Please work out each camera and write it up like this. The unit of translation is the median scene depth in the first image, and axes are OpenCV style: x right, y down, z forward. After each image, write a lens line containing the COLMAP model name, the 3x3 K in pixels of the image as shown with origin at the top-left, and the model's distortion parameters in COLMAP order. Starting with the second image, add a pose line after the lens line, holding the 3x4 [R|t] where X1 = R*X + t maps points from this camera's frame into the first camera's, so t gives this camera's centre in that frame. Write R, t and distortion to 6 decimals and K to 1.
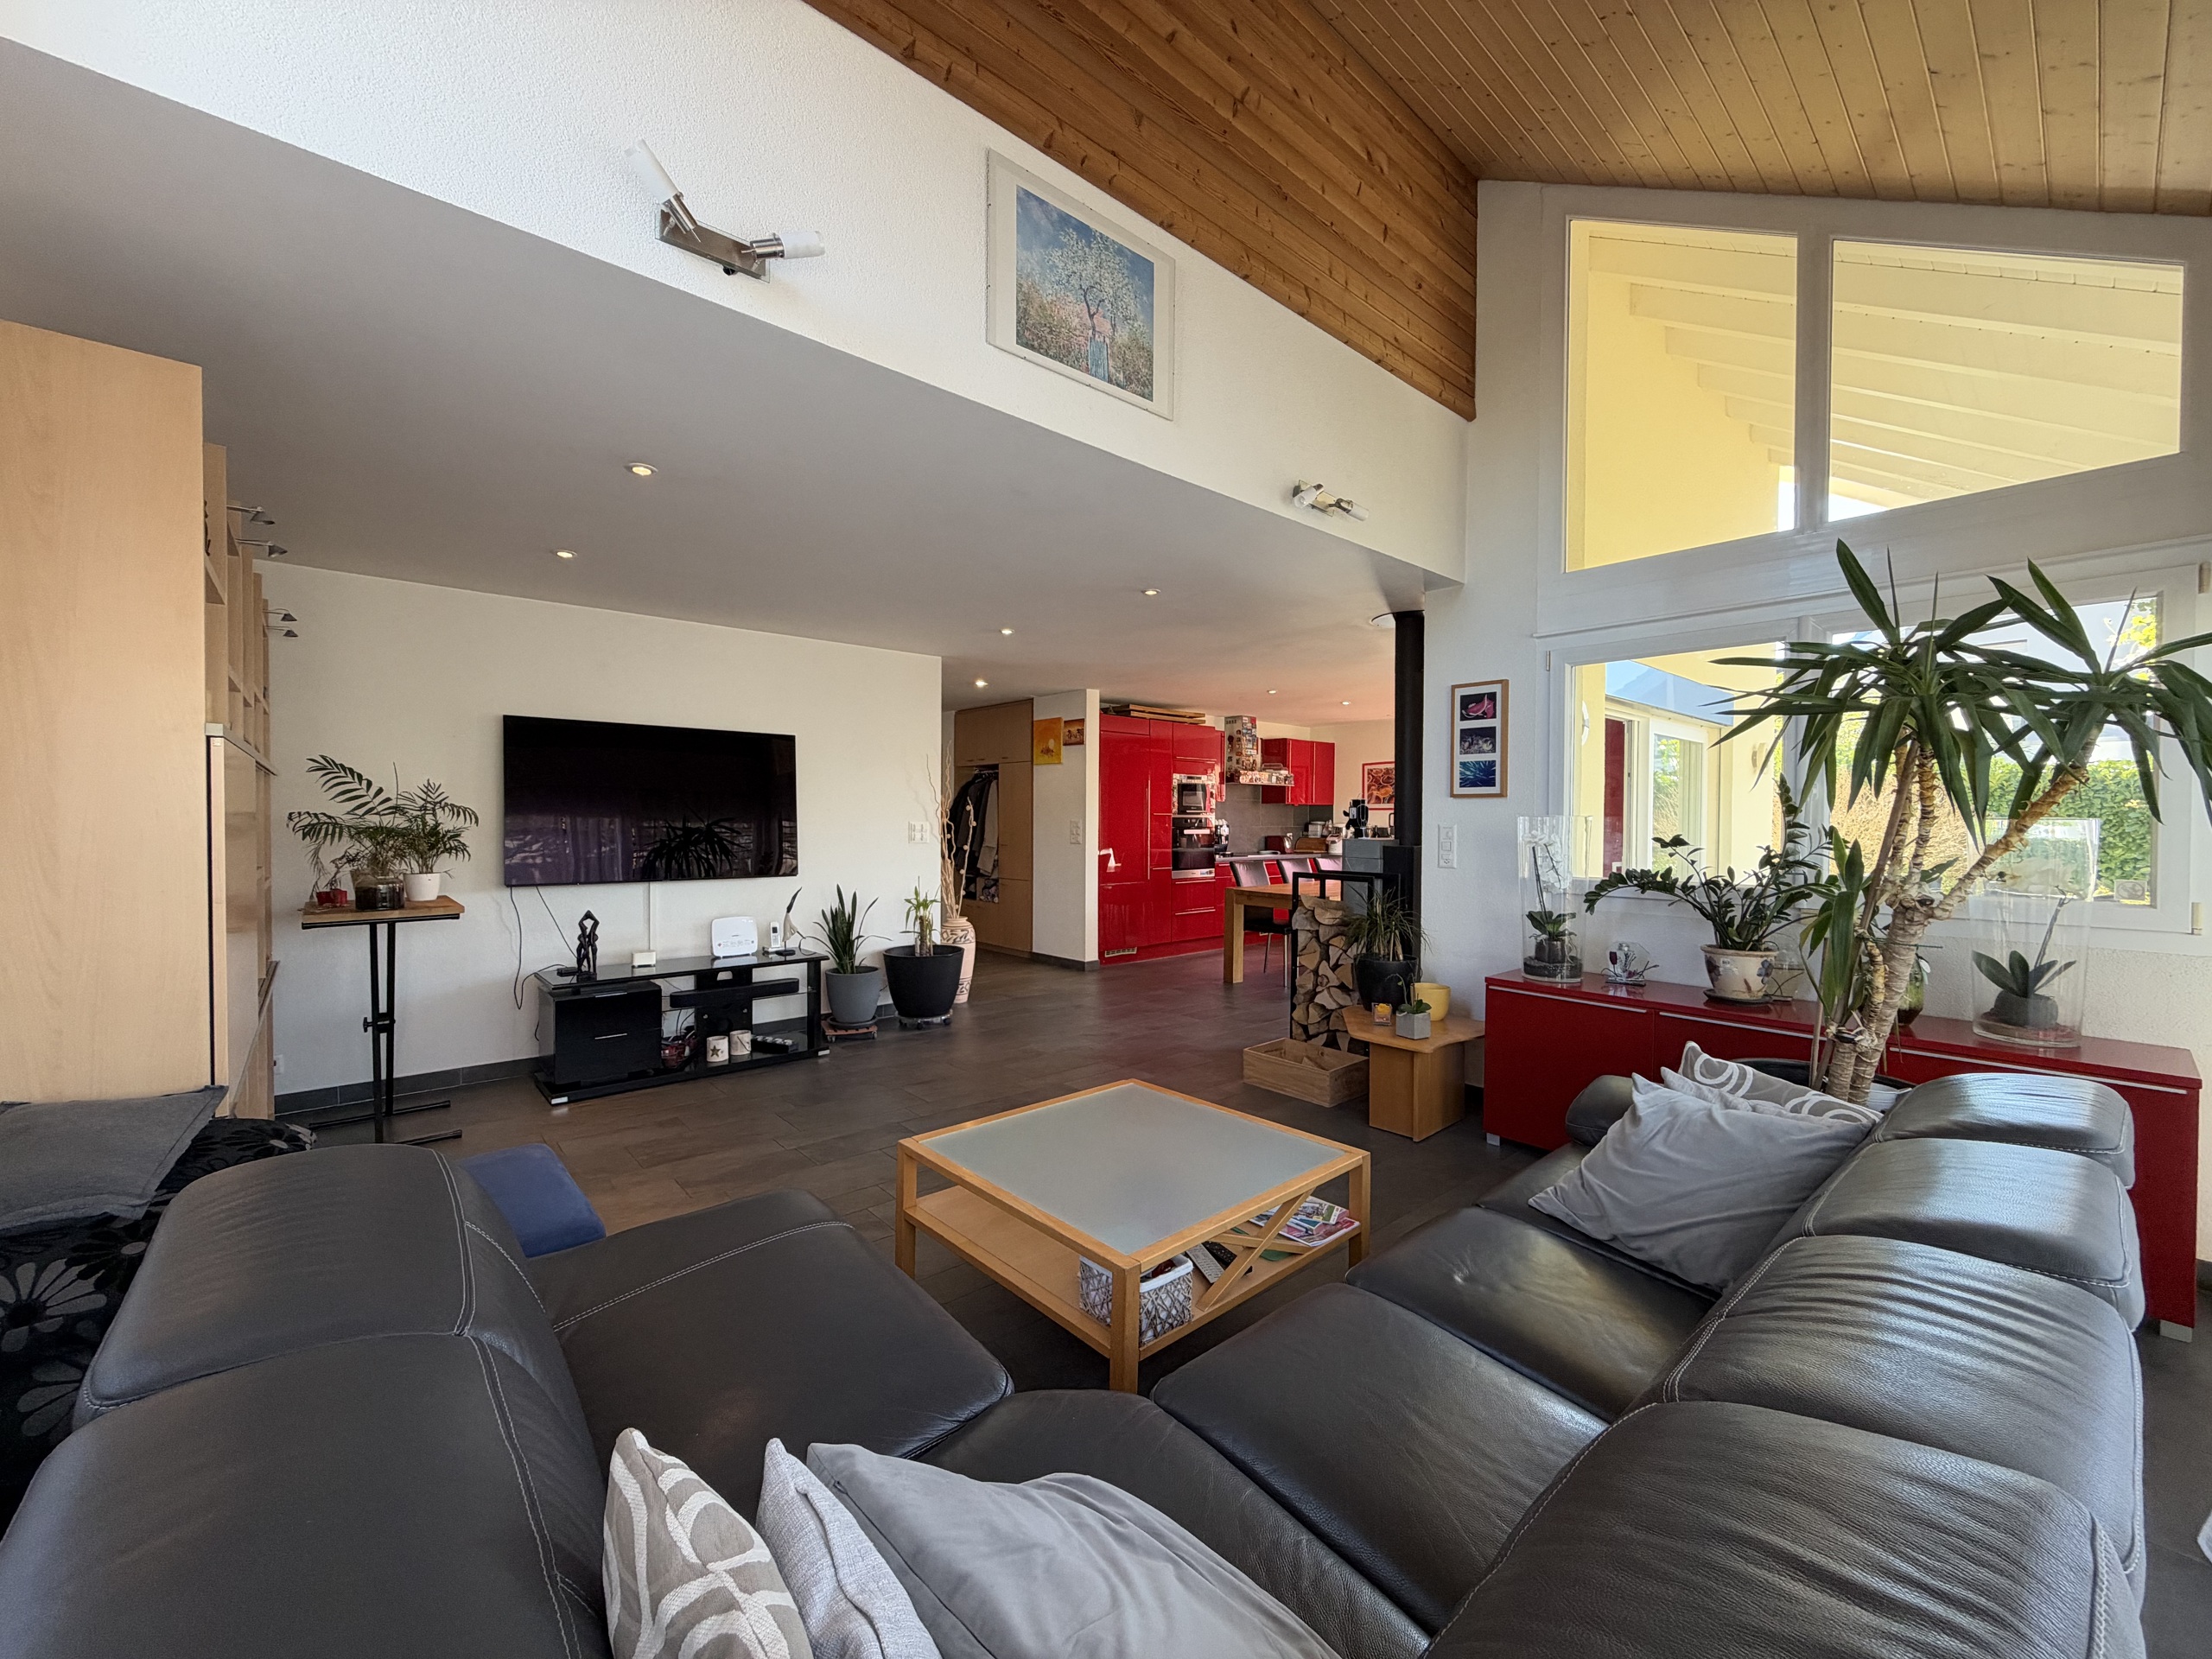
lens RADIAL K [[879.9, 0, 1110.1], [0, 879.9, 828.0], [0, 0, 1]] dist [0.001797, -0.000370]
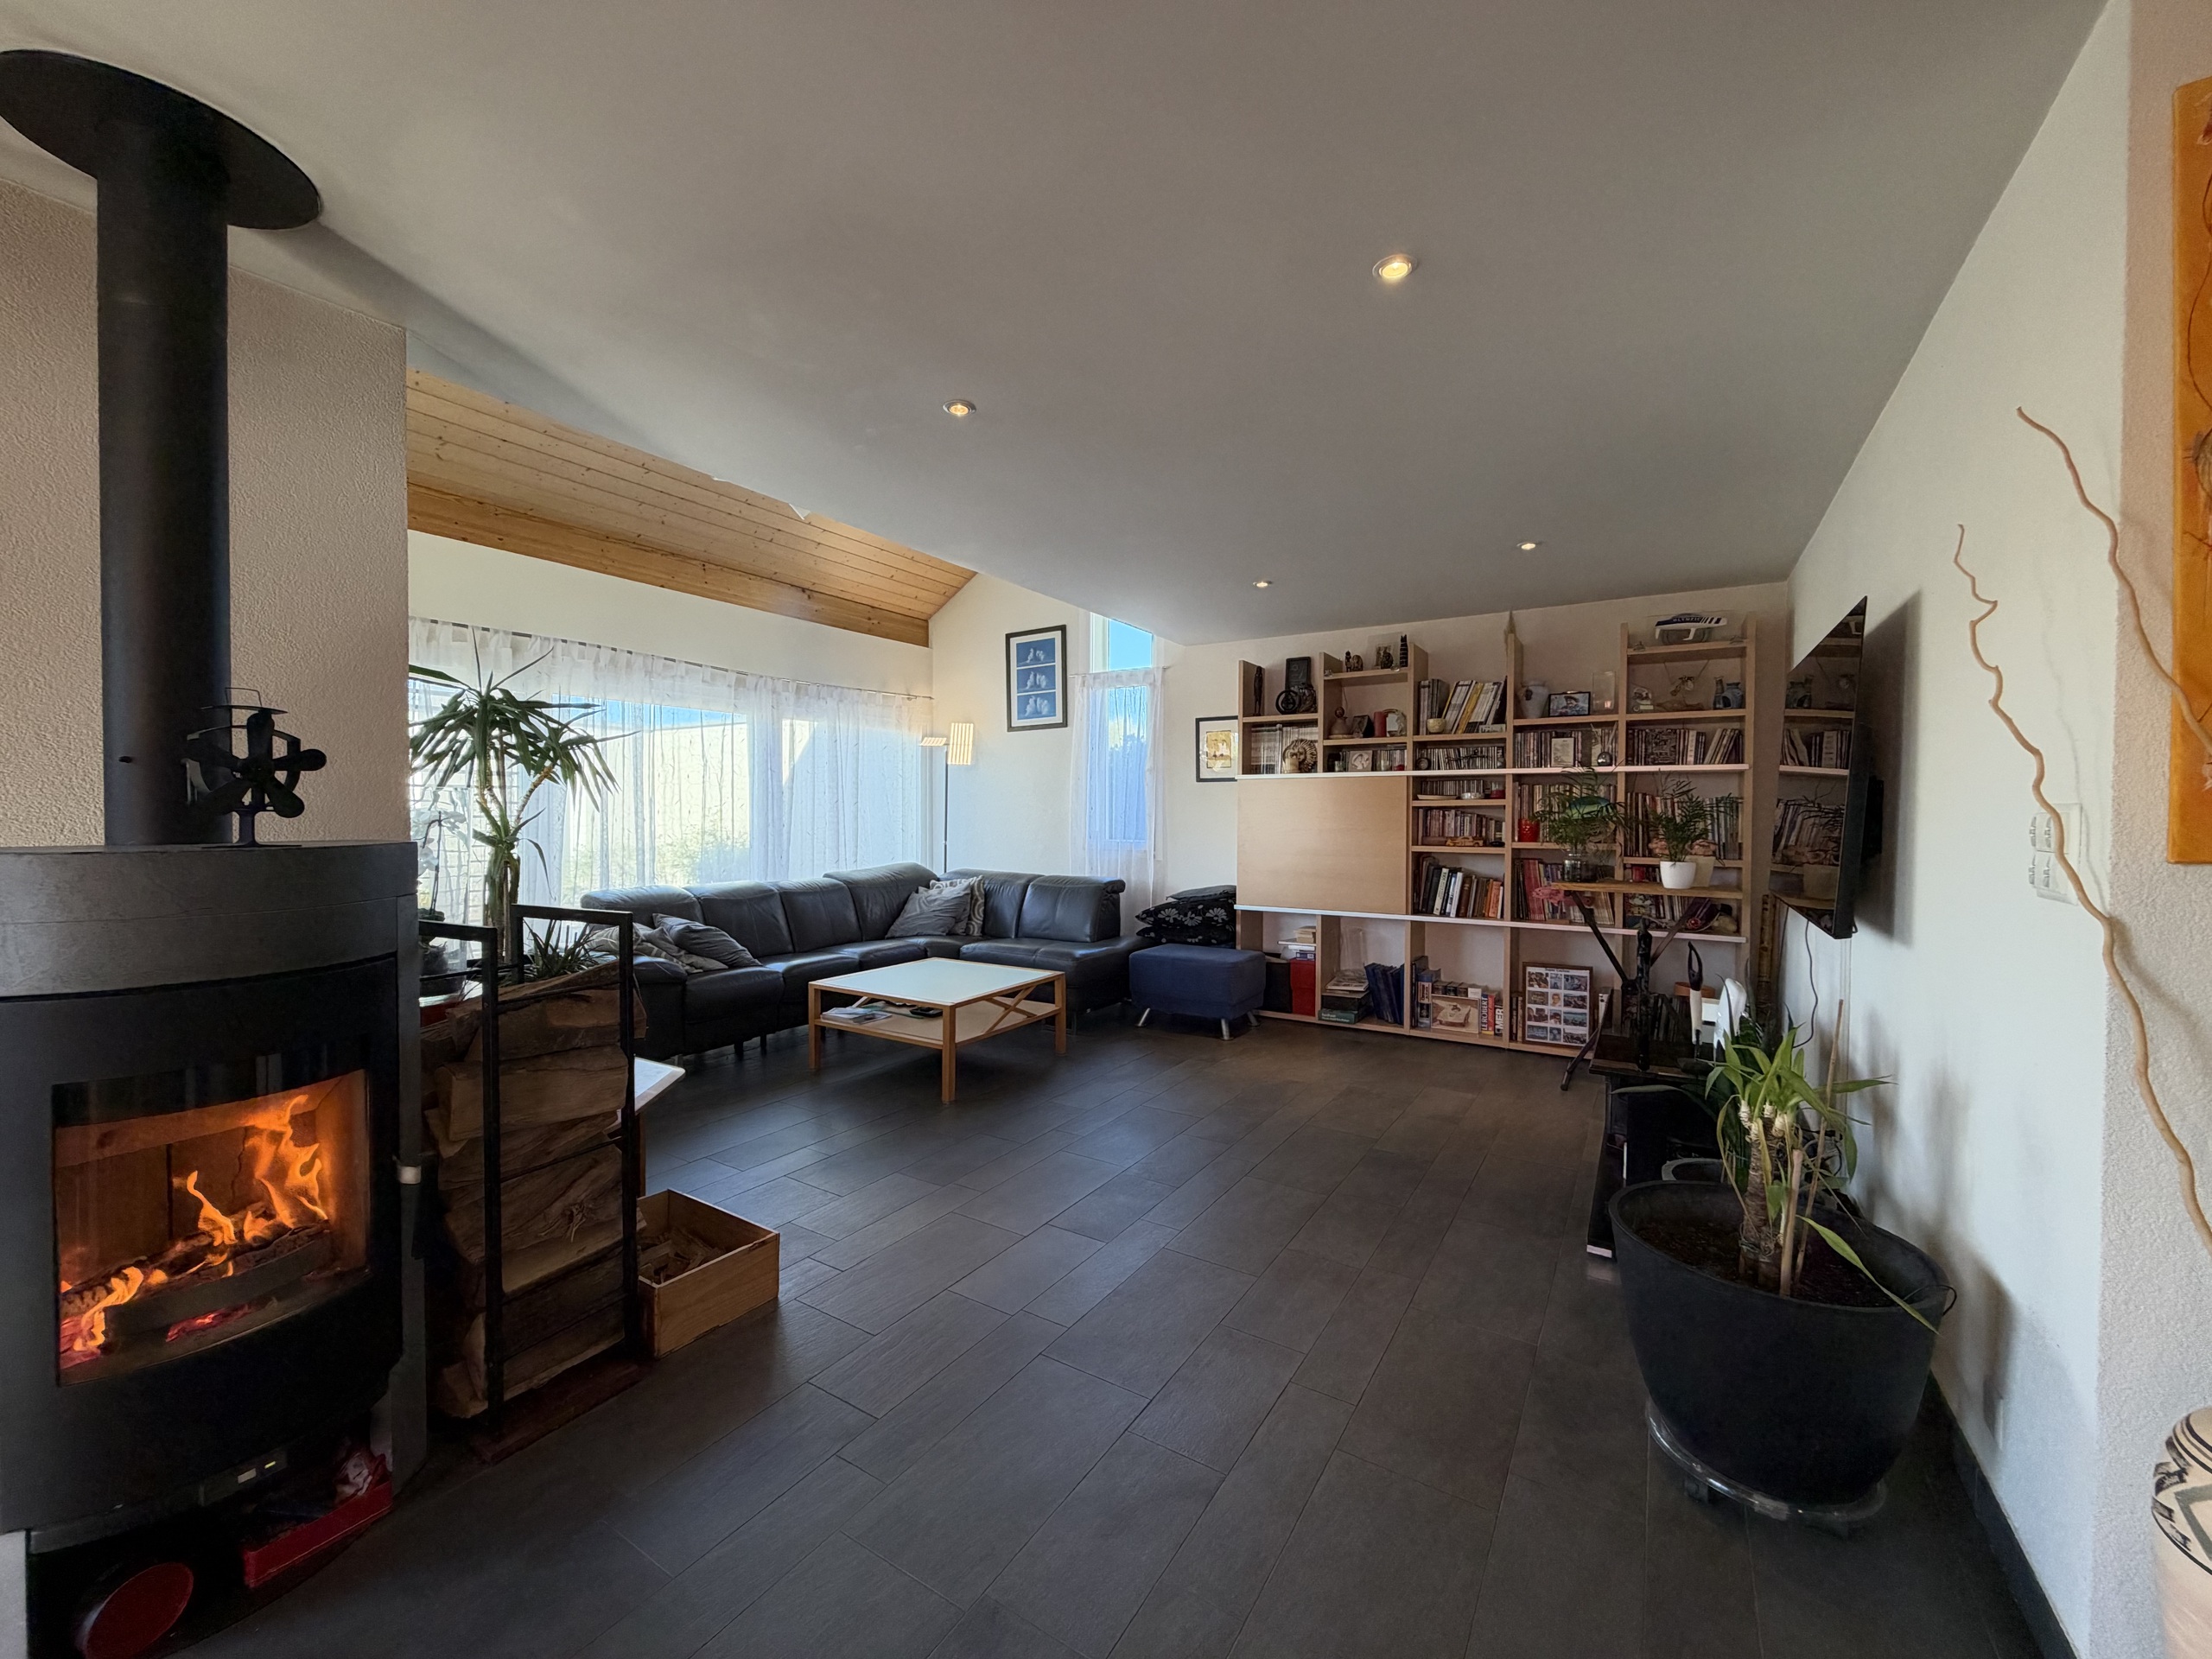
lens RADIAL K [[879.9, 0, 1100.2], [0, 879.9, 828.5], [0, 0, 1]] dist [0.001797, -0.000370]
pose [[-0.963172, -0.003555, -0.268863, 0.062958], [-0.012014, 0.999483, 0.029822, -0.004363], [0.268618, 0.031954, -0.962717, 0.886105]]
